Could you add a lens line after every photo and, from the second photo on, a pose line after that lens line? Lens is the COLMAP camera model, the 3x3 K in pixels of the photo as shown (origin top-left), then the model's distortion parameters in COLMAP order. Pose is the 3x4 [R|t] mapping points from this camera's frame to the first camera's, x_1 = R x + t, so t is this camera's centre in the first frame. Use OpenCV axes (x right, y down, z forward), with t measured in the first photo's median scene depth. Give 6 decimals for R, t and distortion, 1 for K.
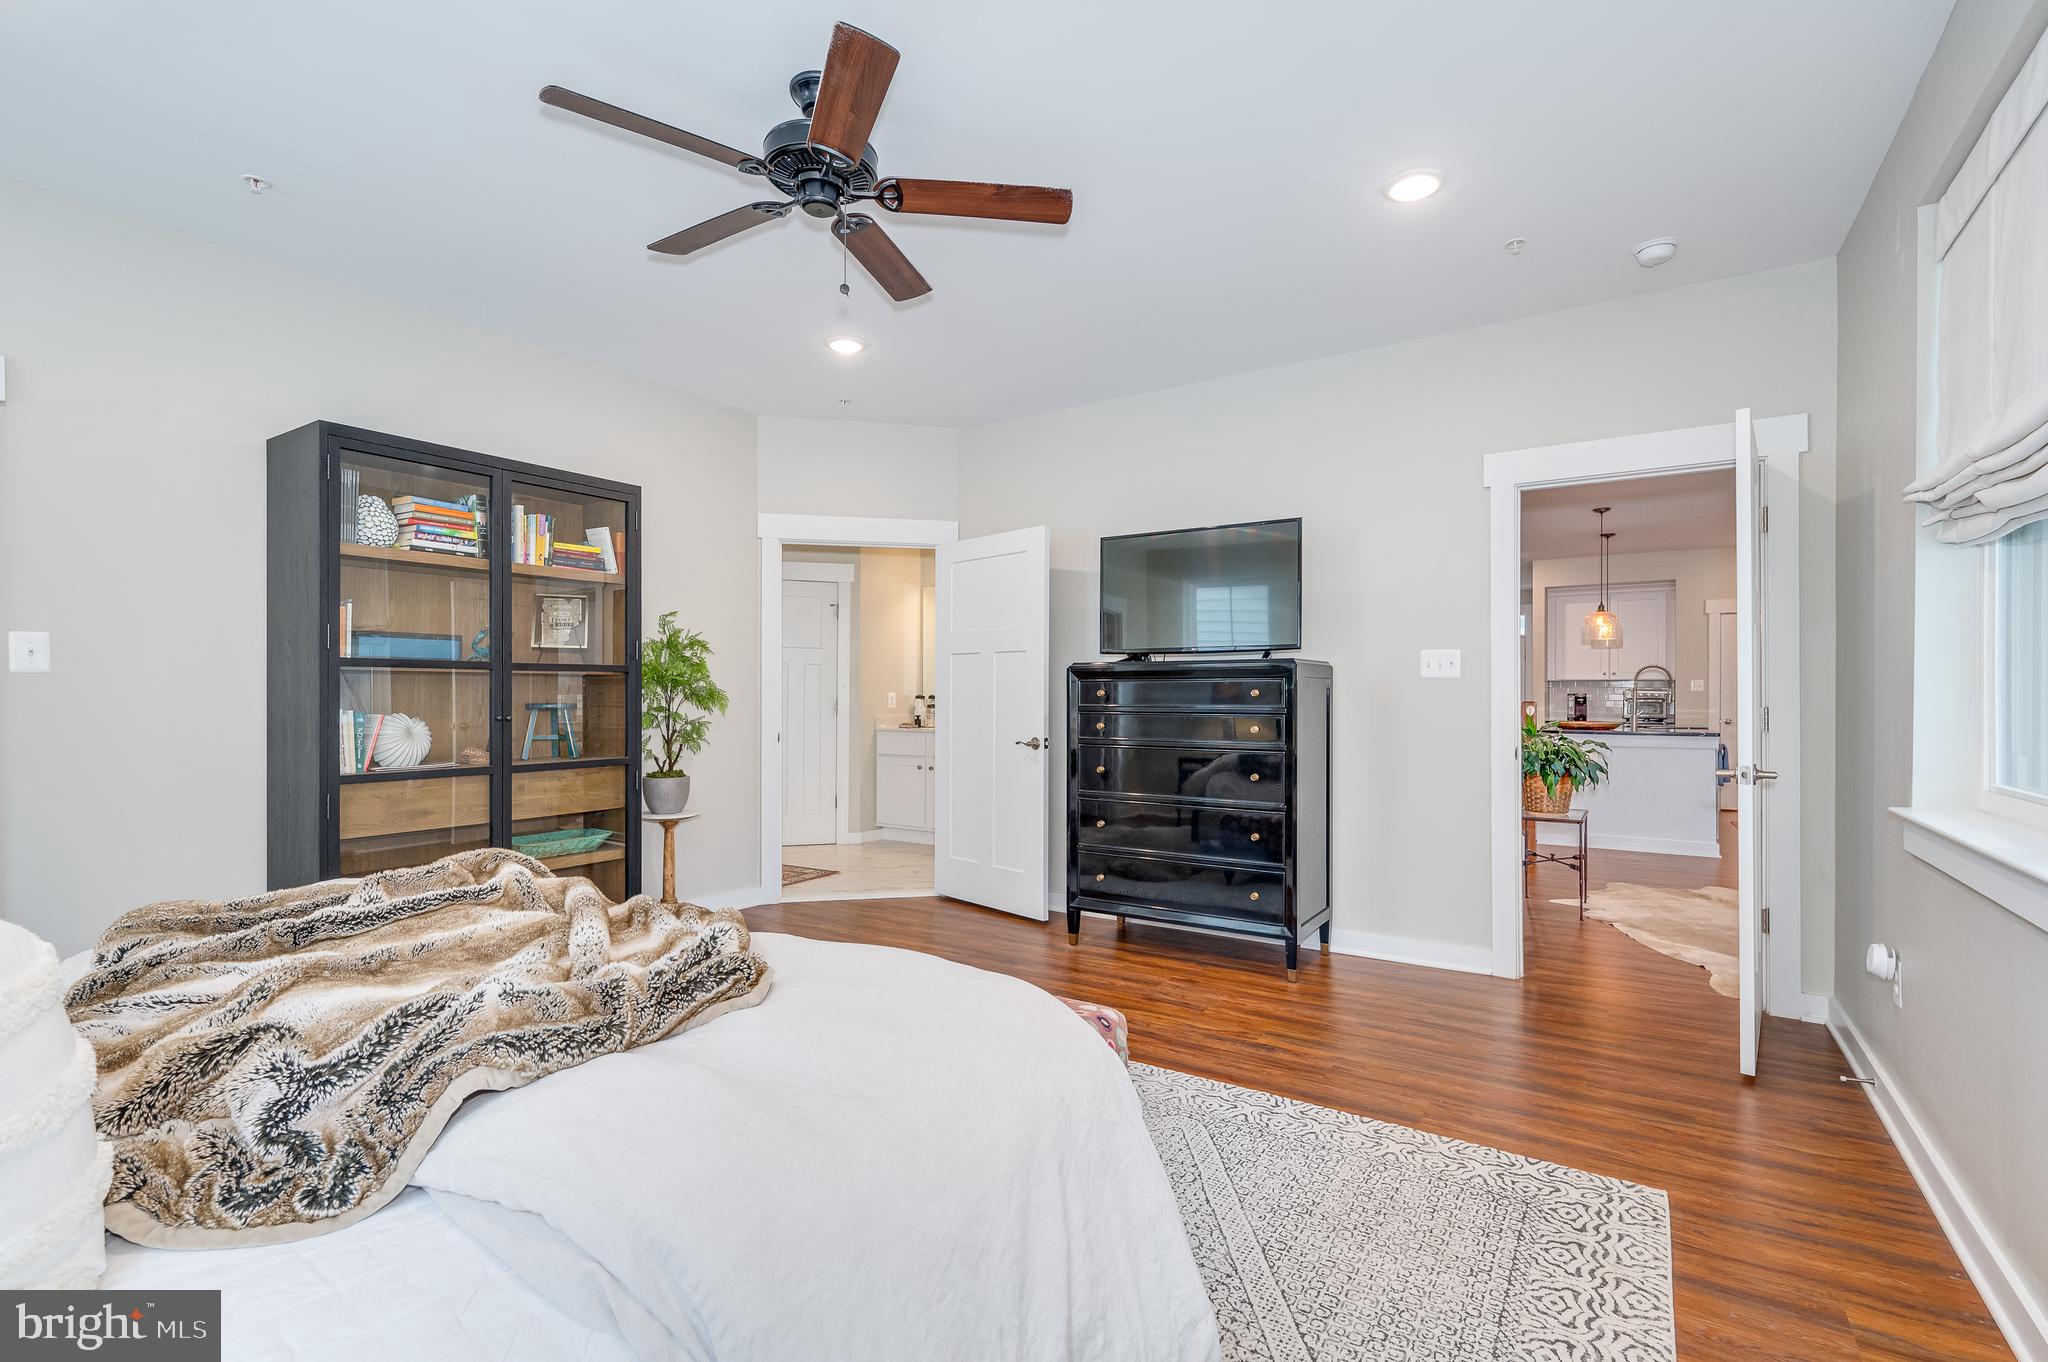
lens RADIAL K [[923.4, 0, 1028.1], [0, 923.4, 692.9], [0, 0, 1]] dist [0.002371, 0.000362]
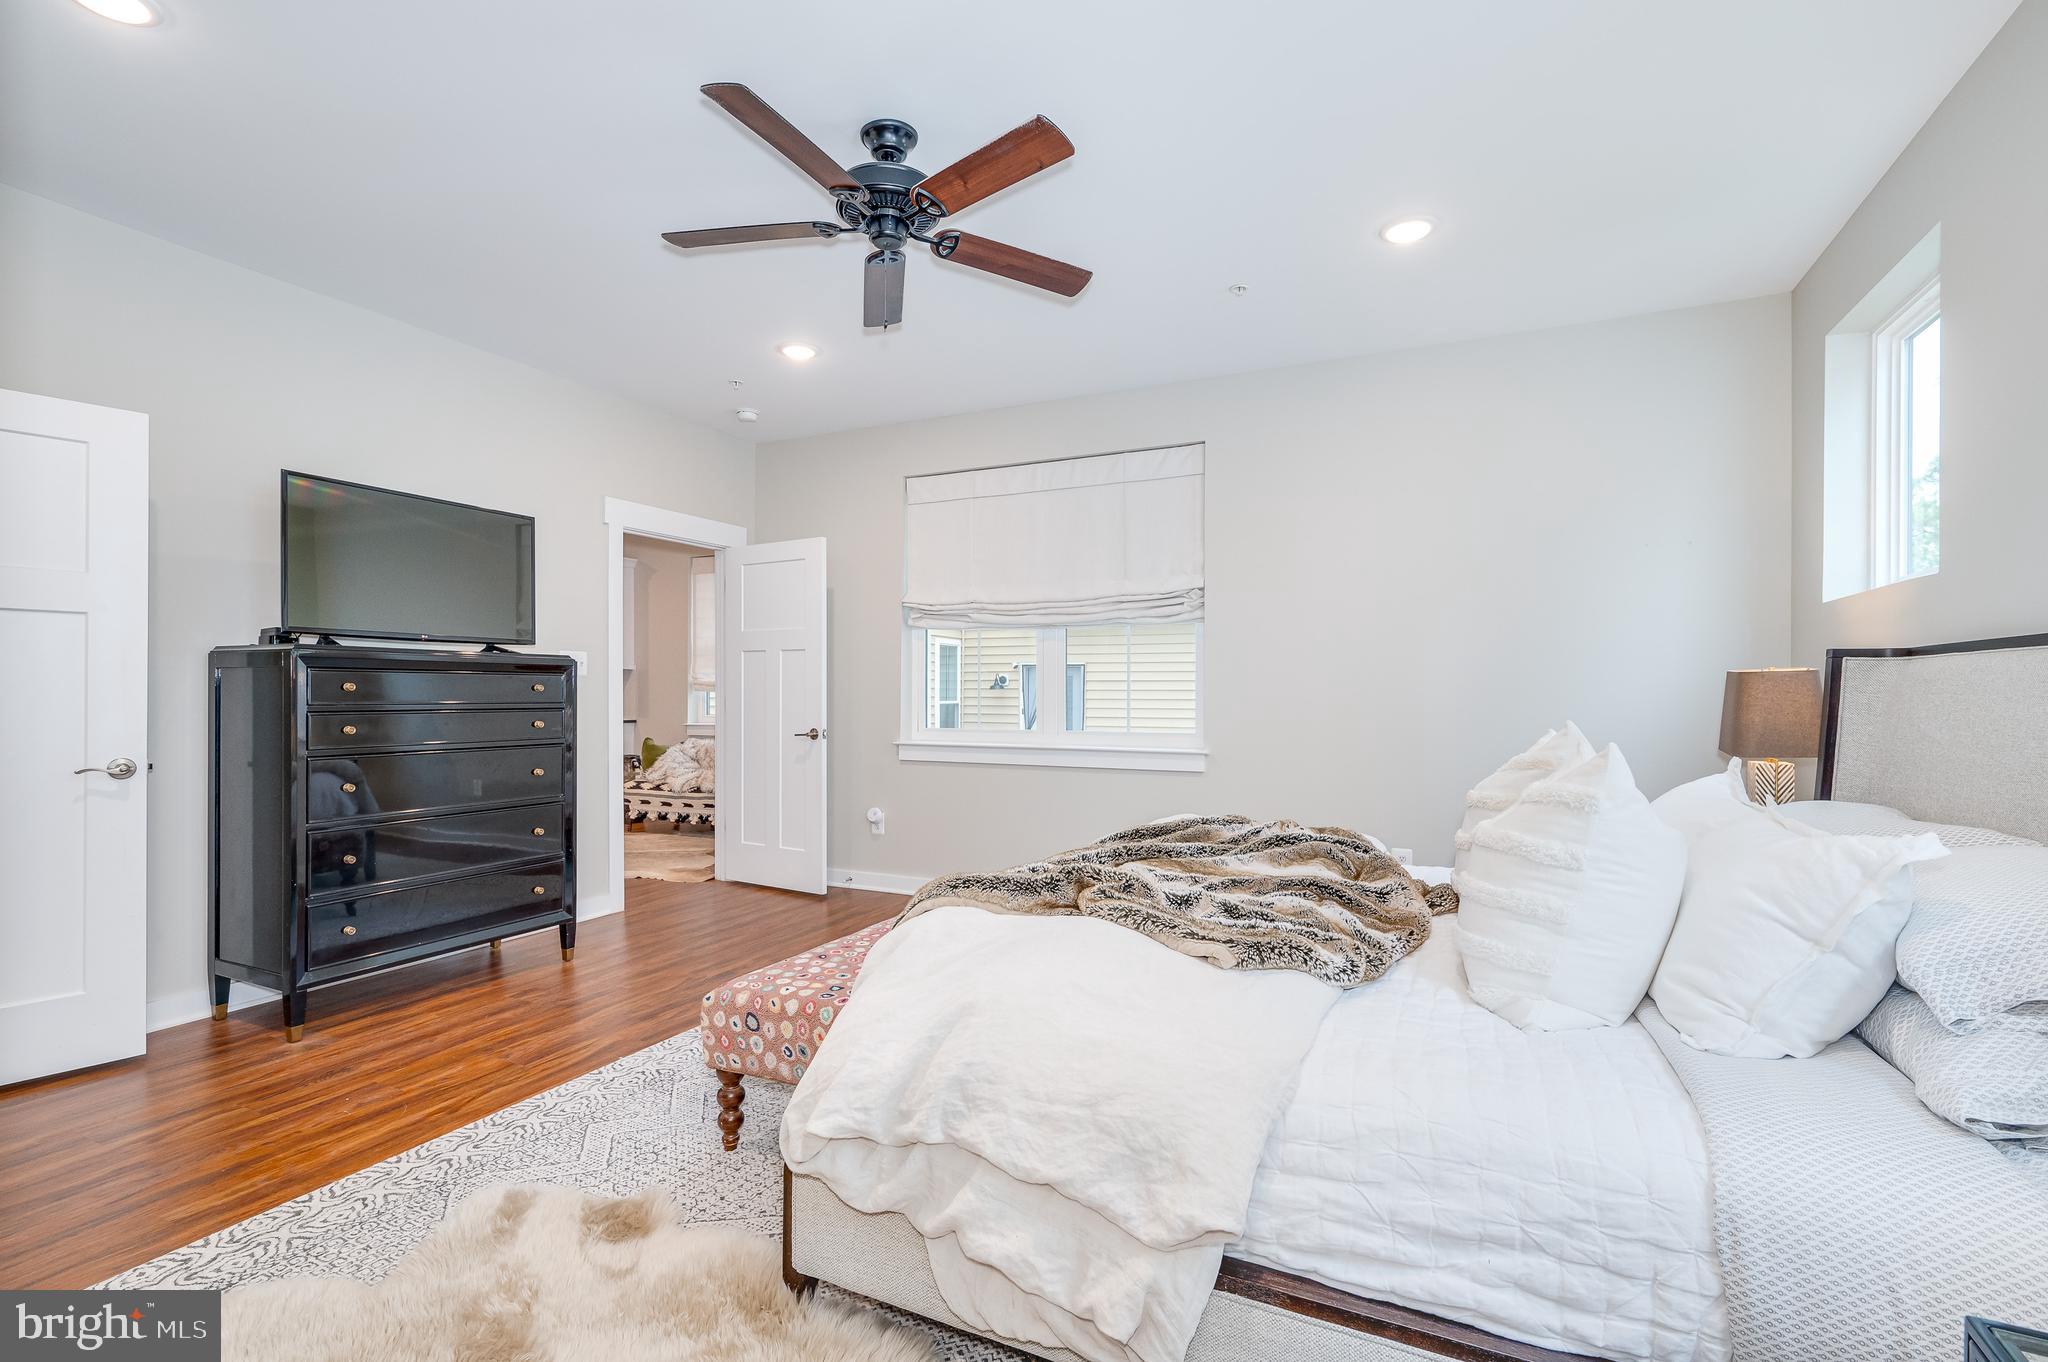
lens RADIAL K [[923.4, 0, 1028.1], [0, 923.4, 692.9], [0, 0, 1]] dist [0.002371, 0.000362]
pose [[-0.121704, -0.006899, 0.992542, -0.775960], [-0.008744, 0.999944, 0.005879, -0.005028], [-0.992528, -0.007964, -0.121758, 0.567192]]
